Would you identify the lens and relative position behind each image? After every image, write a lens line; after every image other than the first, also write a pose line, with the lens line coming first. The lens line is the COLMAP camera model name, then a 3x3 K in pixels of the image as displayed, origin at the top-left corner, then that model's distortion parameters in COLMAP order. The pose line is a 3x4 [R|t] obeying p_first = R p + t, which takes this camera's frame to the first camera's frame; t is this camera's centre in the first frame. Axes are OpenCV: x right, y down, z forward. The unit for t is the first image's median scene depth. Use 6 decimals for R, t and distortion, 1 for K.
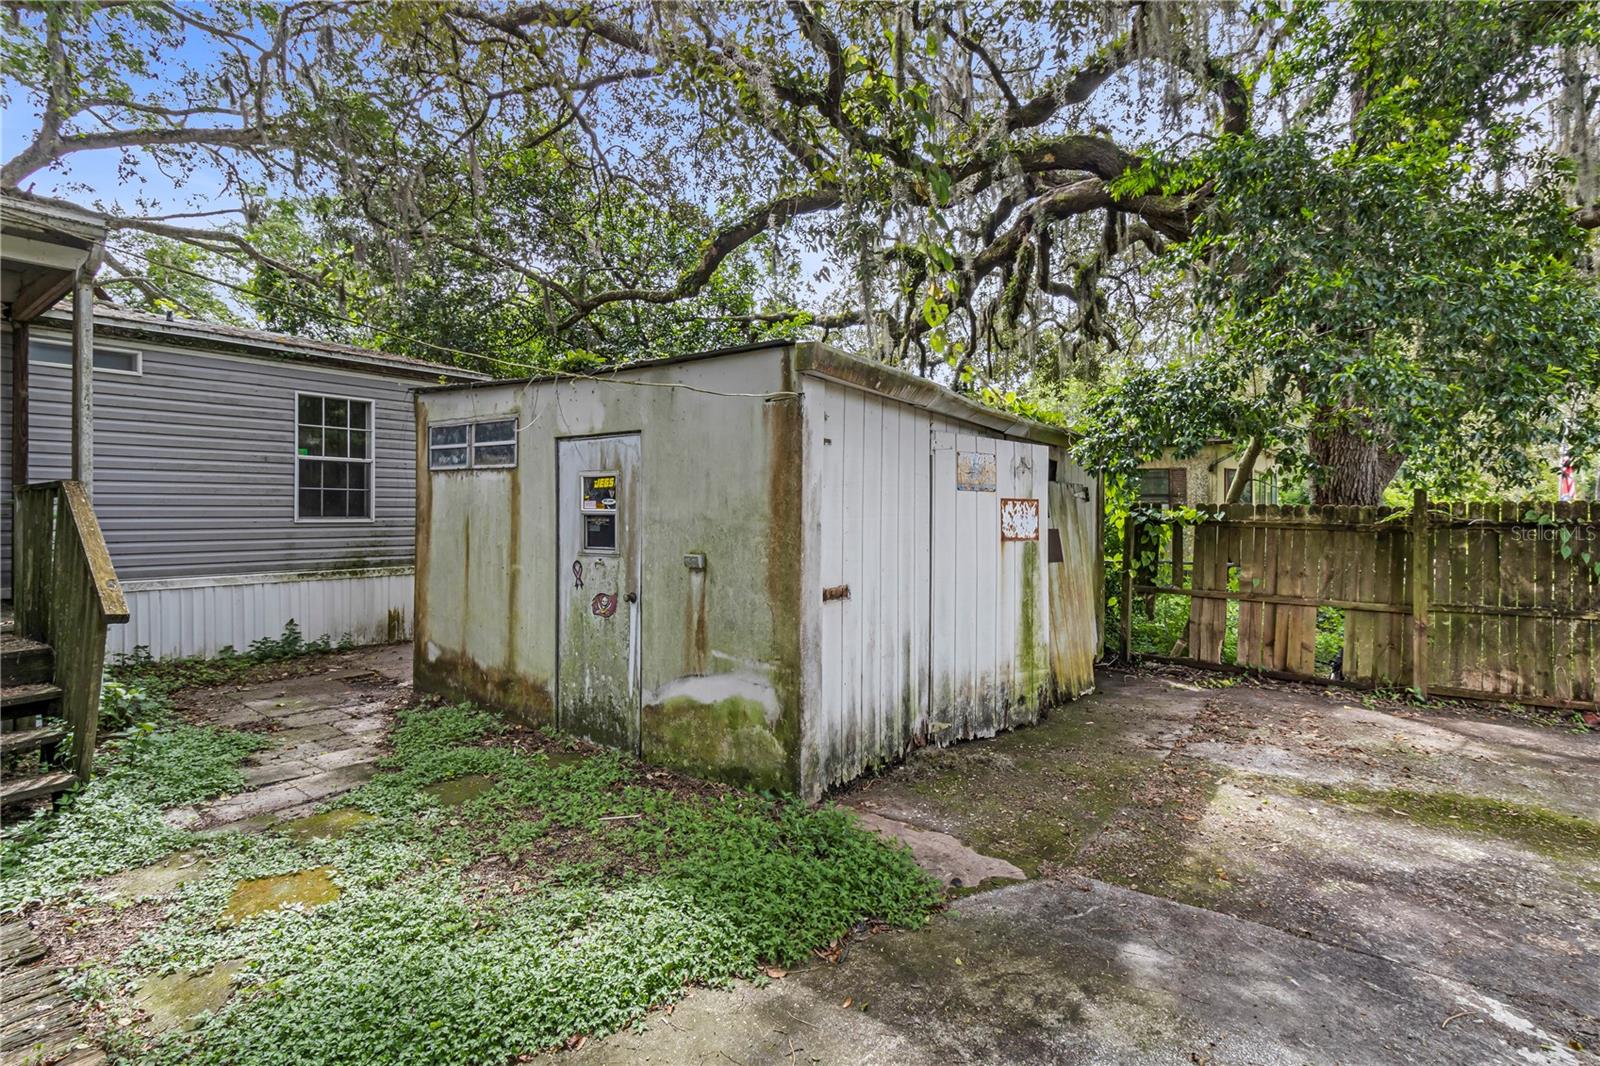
lens RADIAL K [[765.8, 0, 824.6], [0, 765.8, 514.6], [0, 0, 1]] dist [0.008021, 0.001097]
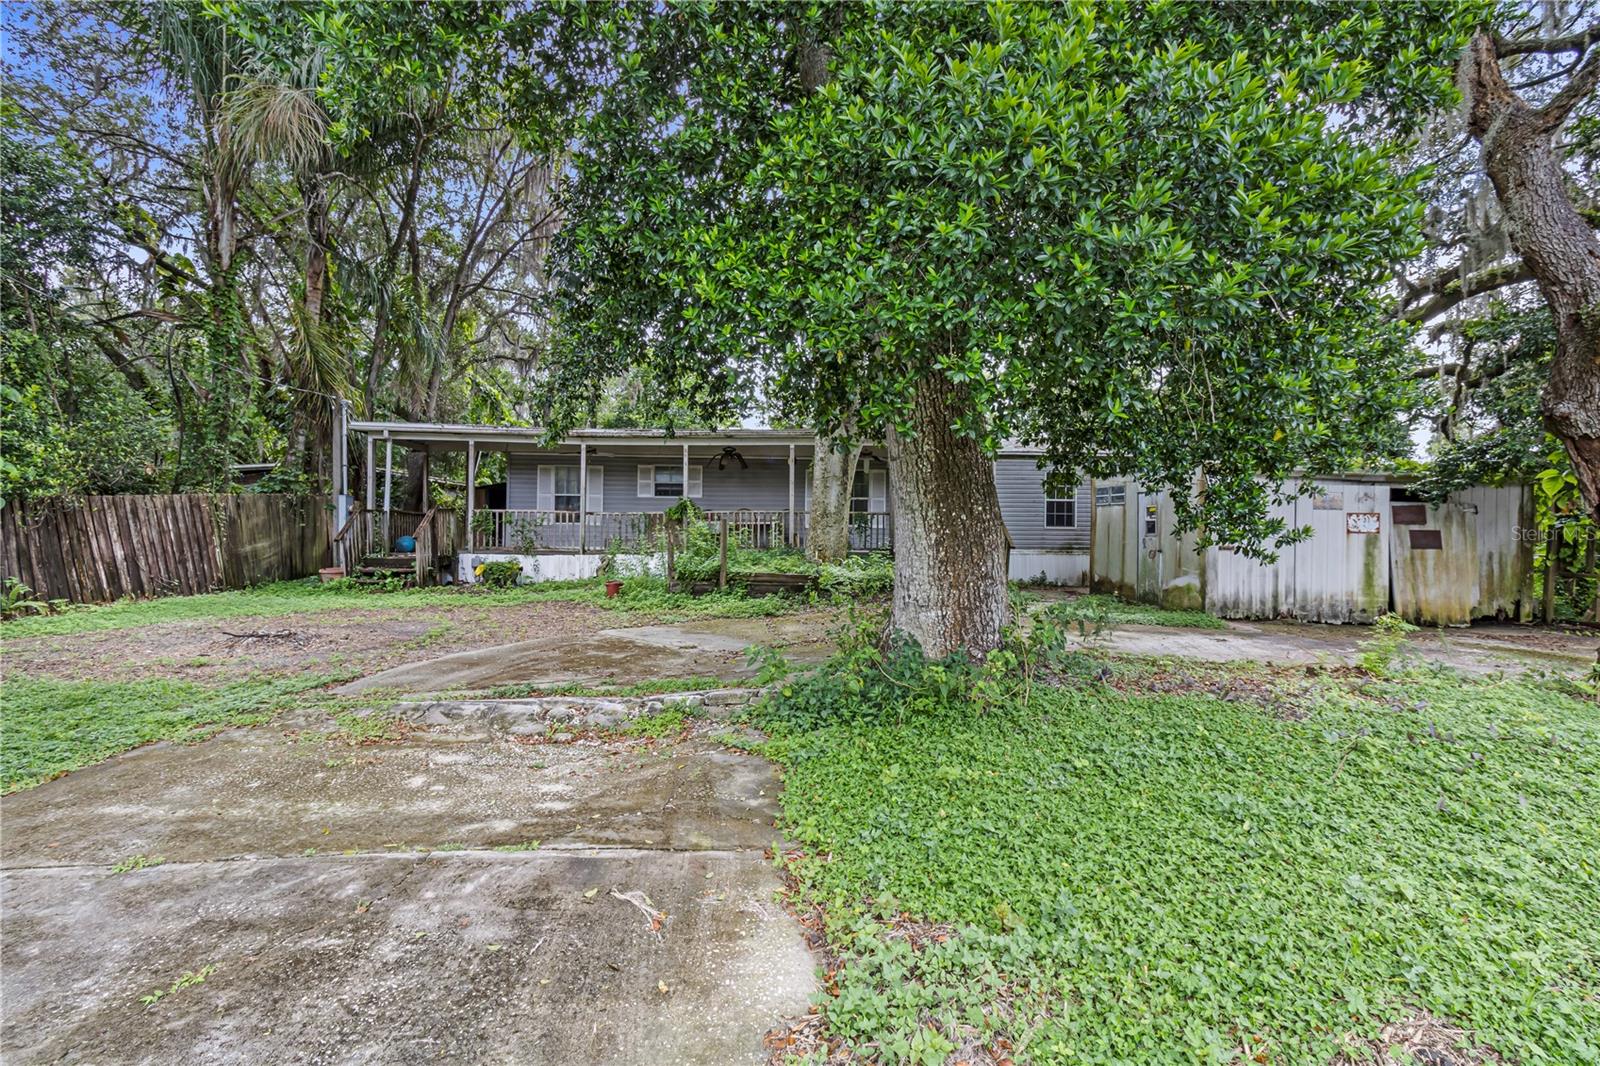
lens RADIAL K [[765.8, 0, 793.3], [0, 765.8, 533.5], [0, 0, 1]] dist [0.008021, 0.001097]
pose [[0.630168, 0.005314, -0.776440, 1.021323], [-0.011626, 0.999929, -0.002592, 0.065806], [0.776372, 0.010660, 0.630185, -1.700962]]
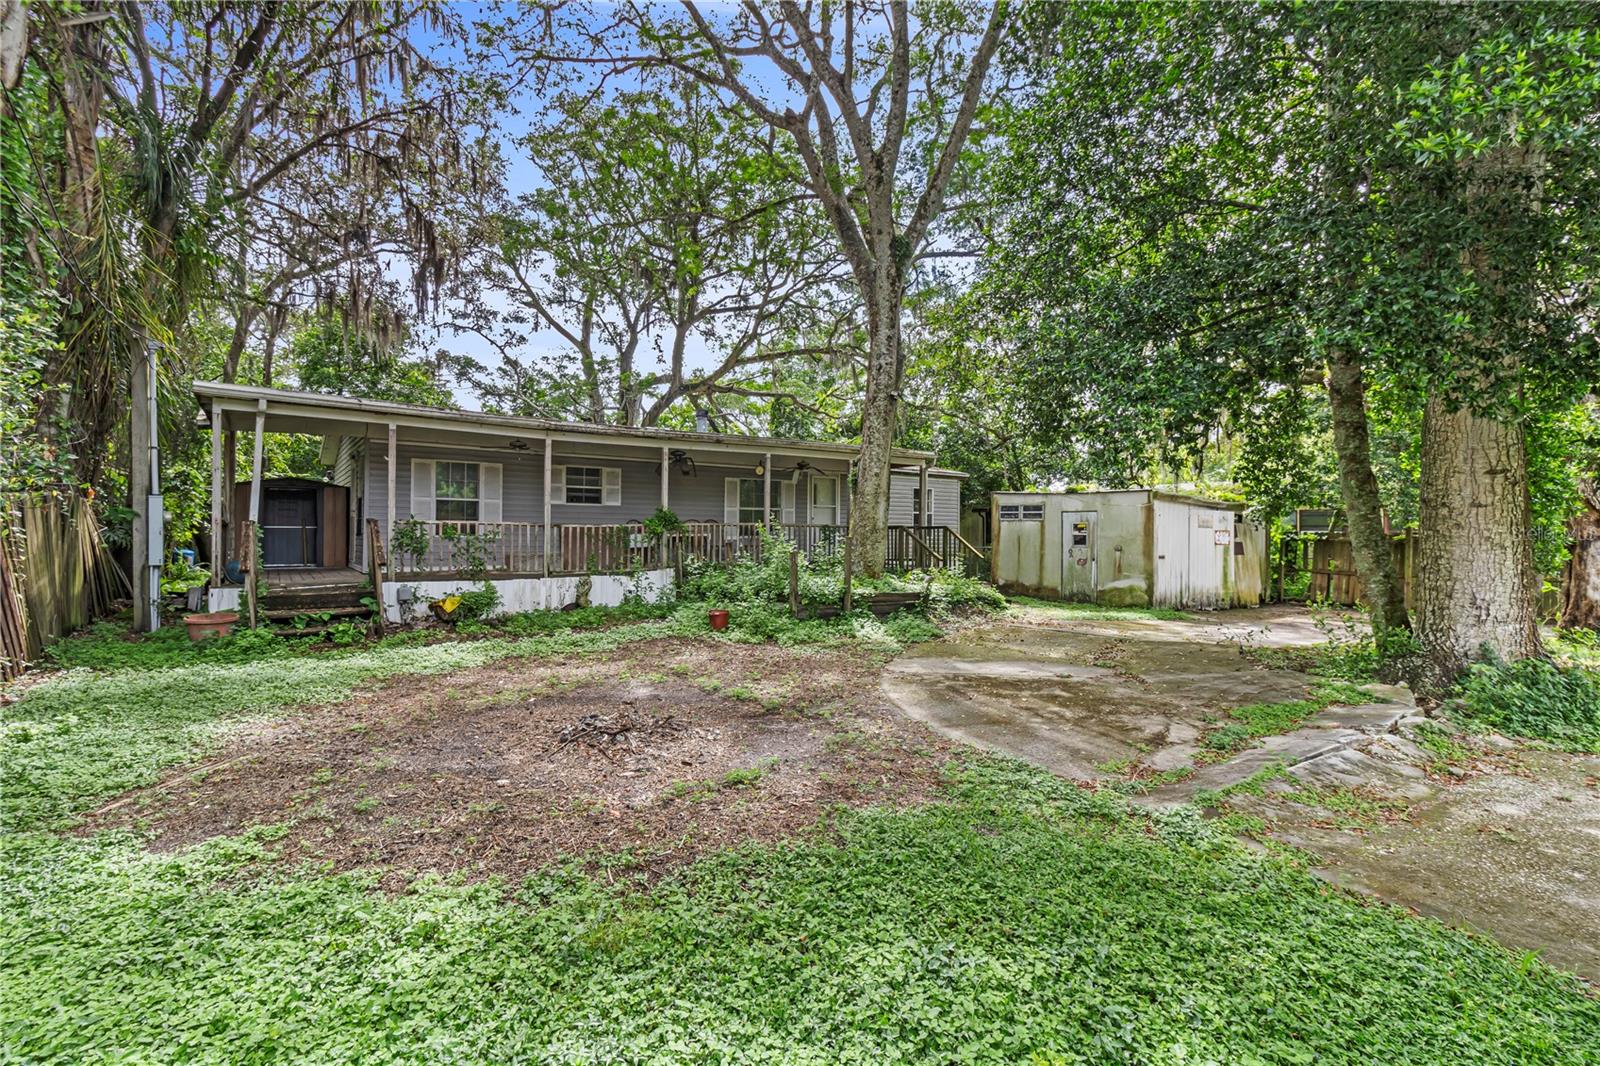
lens RADIAL K [[765.8, 0, 804.0], [0, 765.8, 520.7], [0, 0, 1]] dist [0.008021, 0.001097]
pose [[0.956453, -0.001614, -0.291883, -0.468454], [-0.005359, 0.999719, -0.023091, 0.020706], [0.291838, 0.023650, 0.956175, -2.560509]]
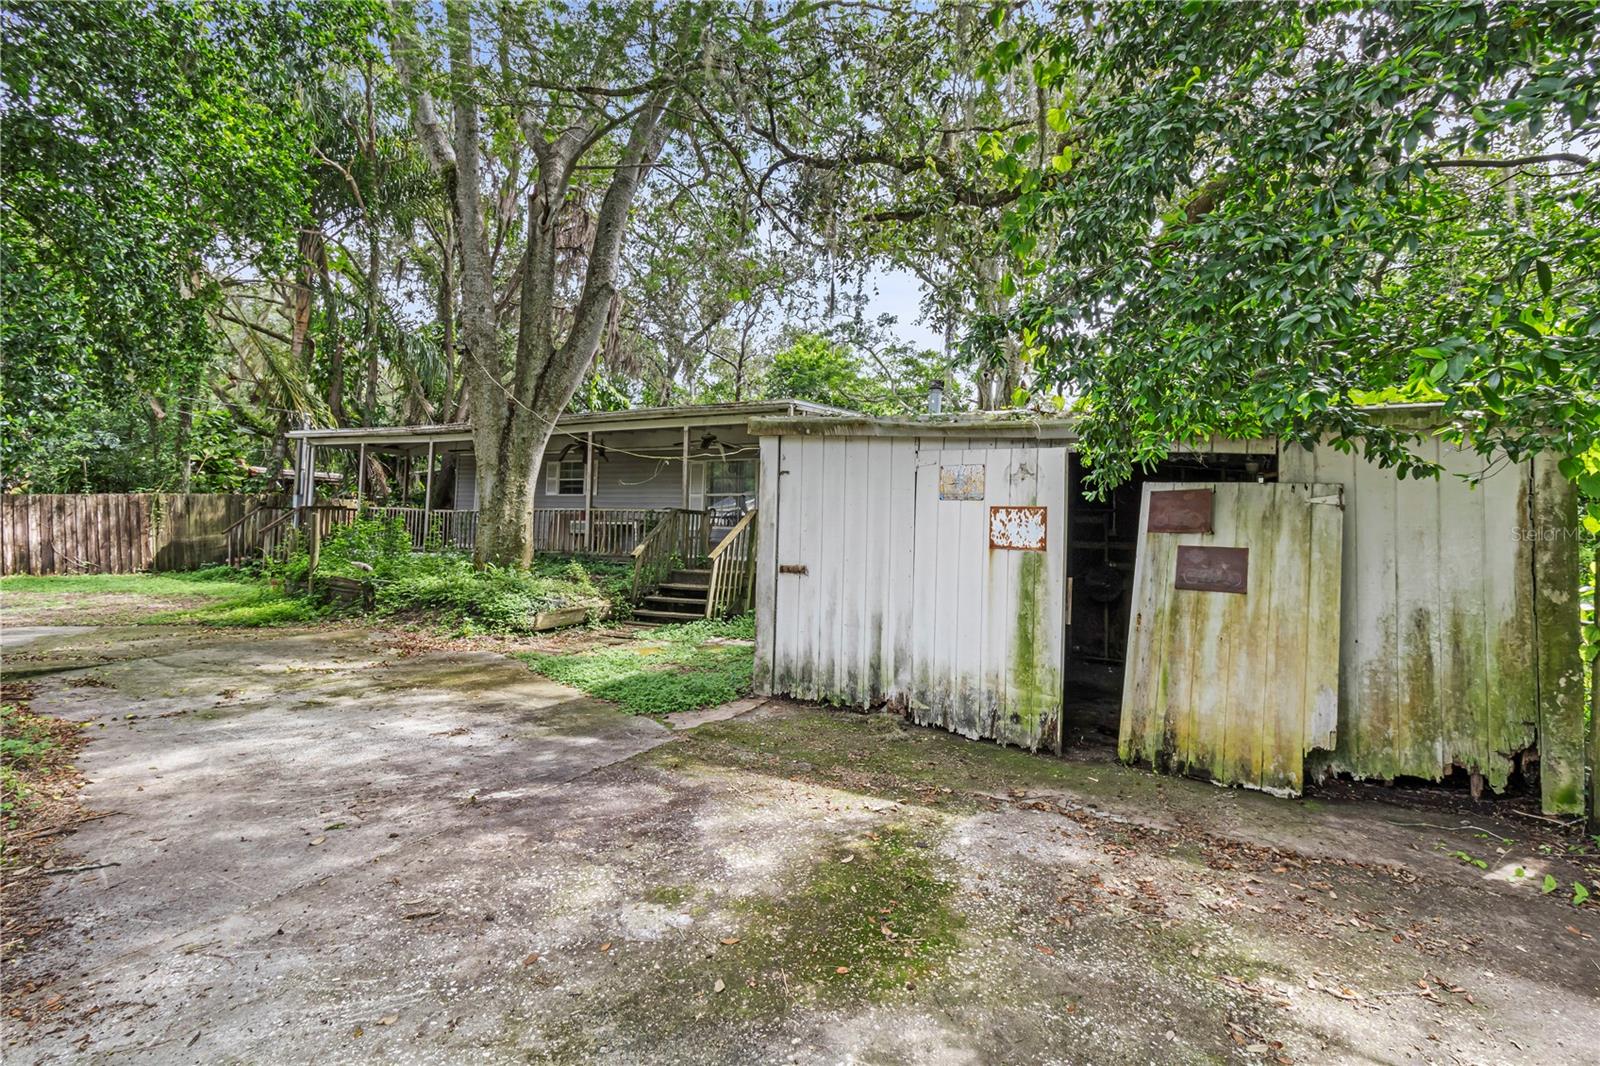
lens RADIAL K [[732.9, 0, 797.8], [0, 732.9, 498.3], [0, 0, 1]] dist [0.010726, 0.000314]
pose [[0.171755, -0.038362, -0.984393, 1.273072], [-0.030817, 0.998543, -0.044290, 0.021147], [0.984658, 0.037943, 0.170322, 0.649294]]
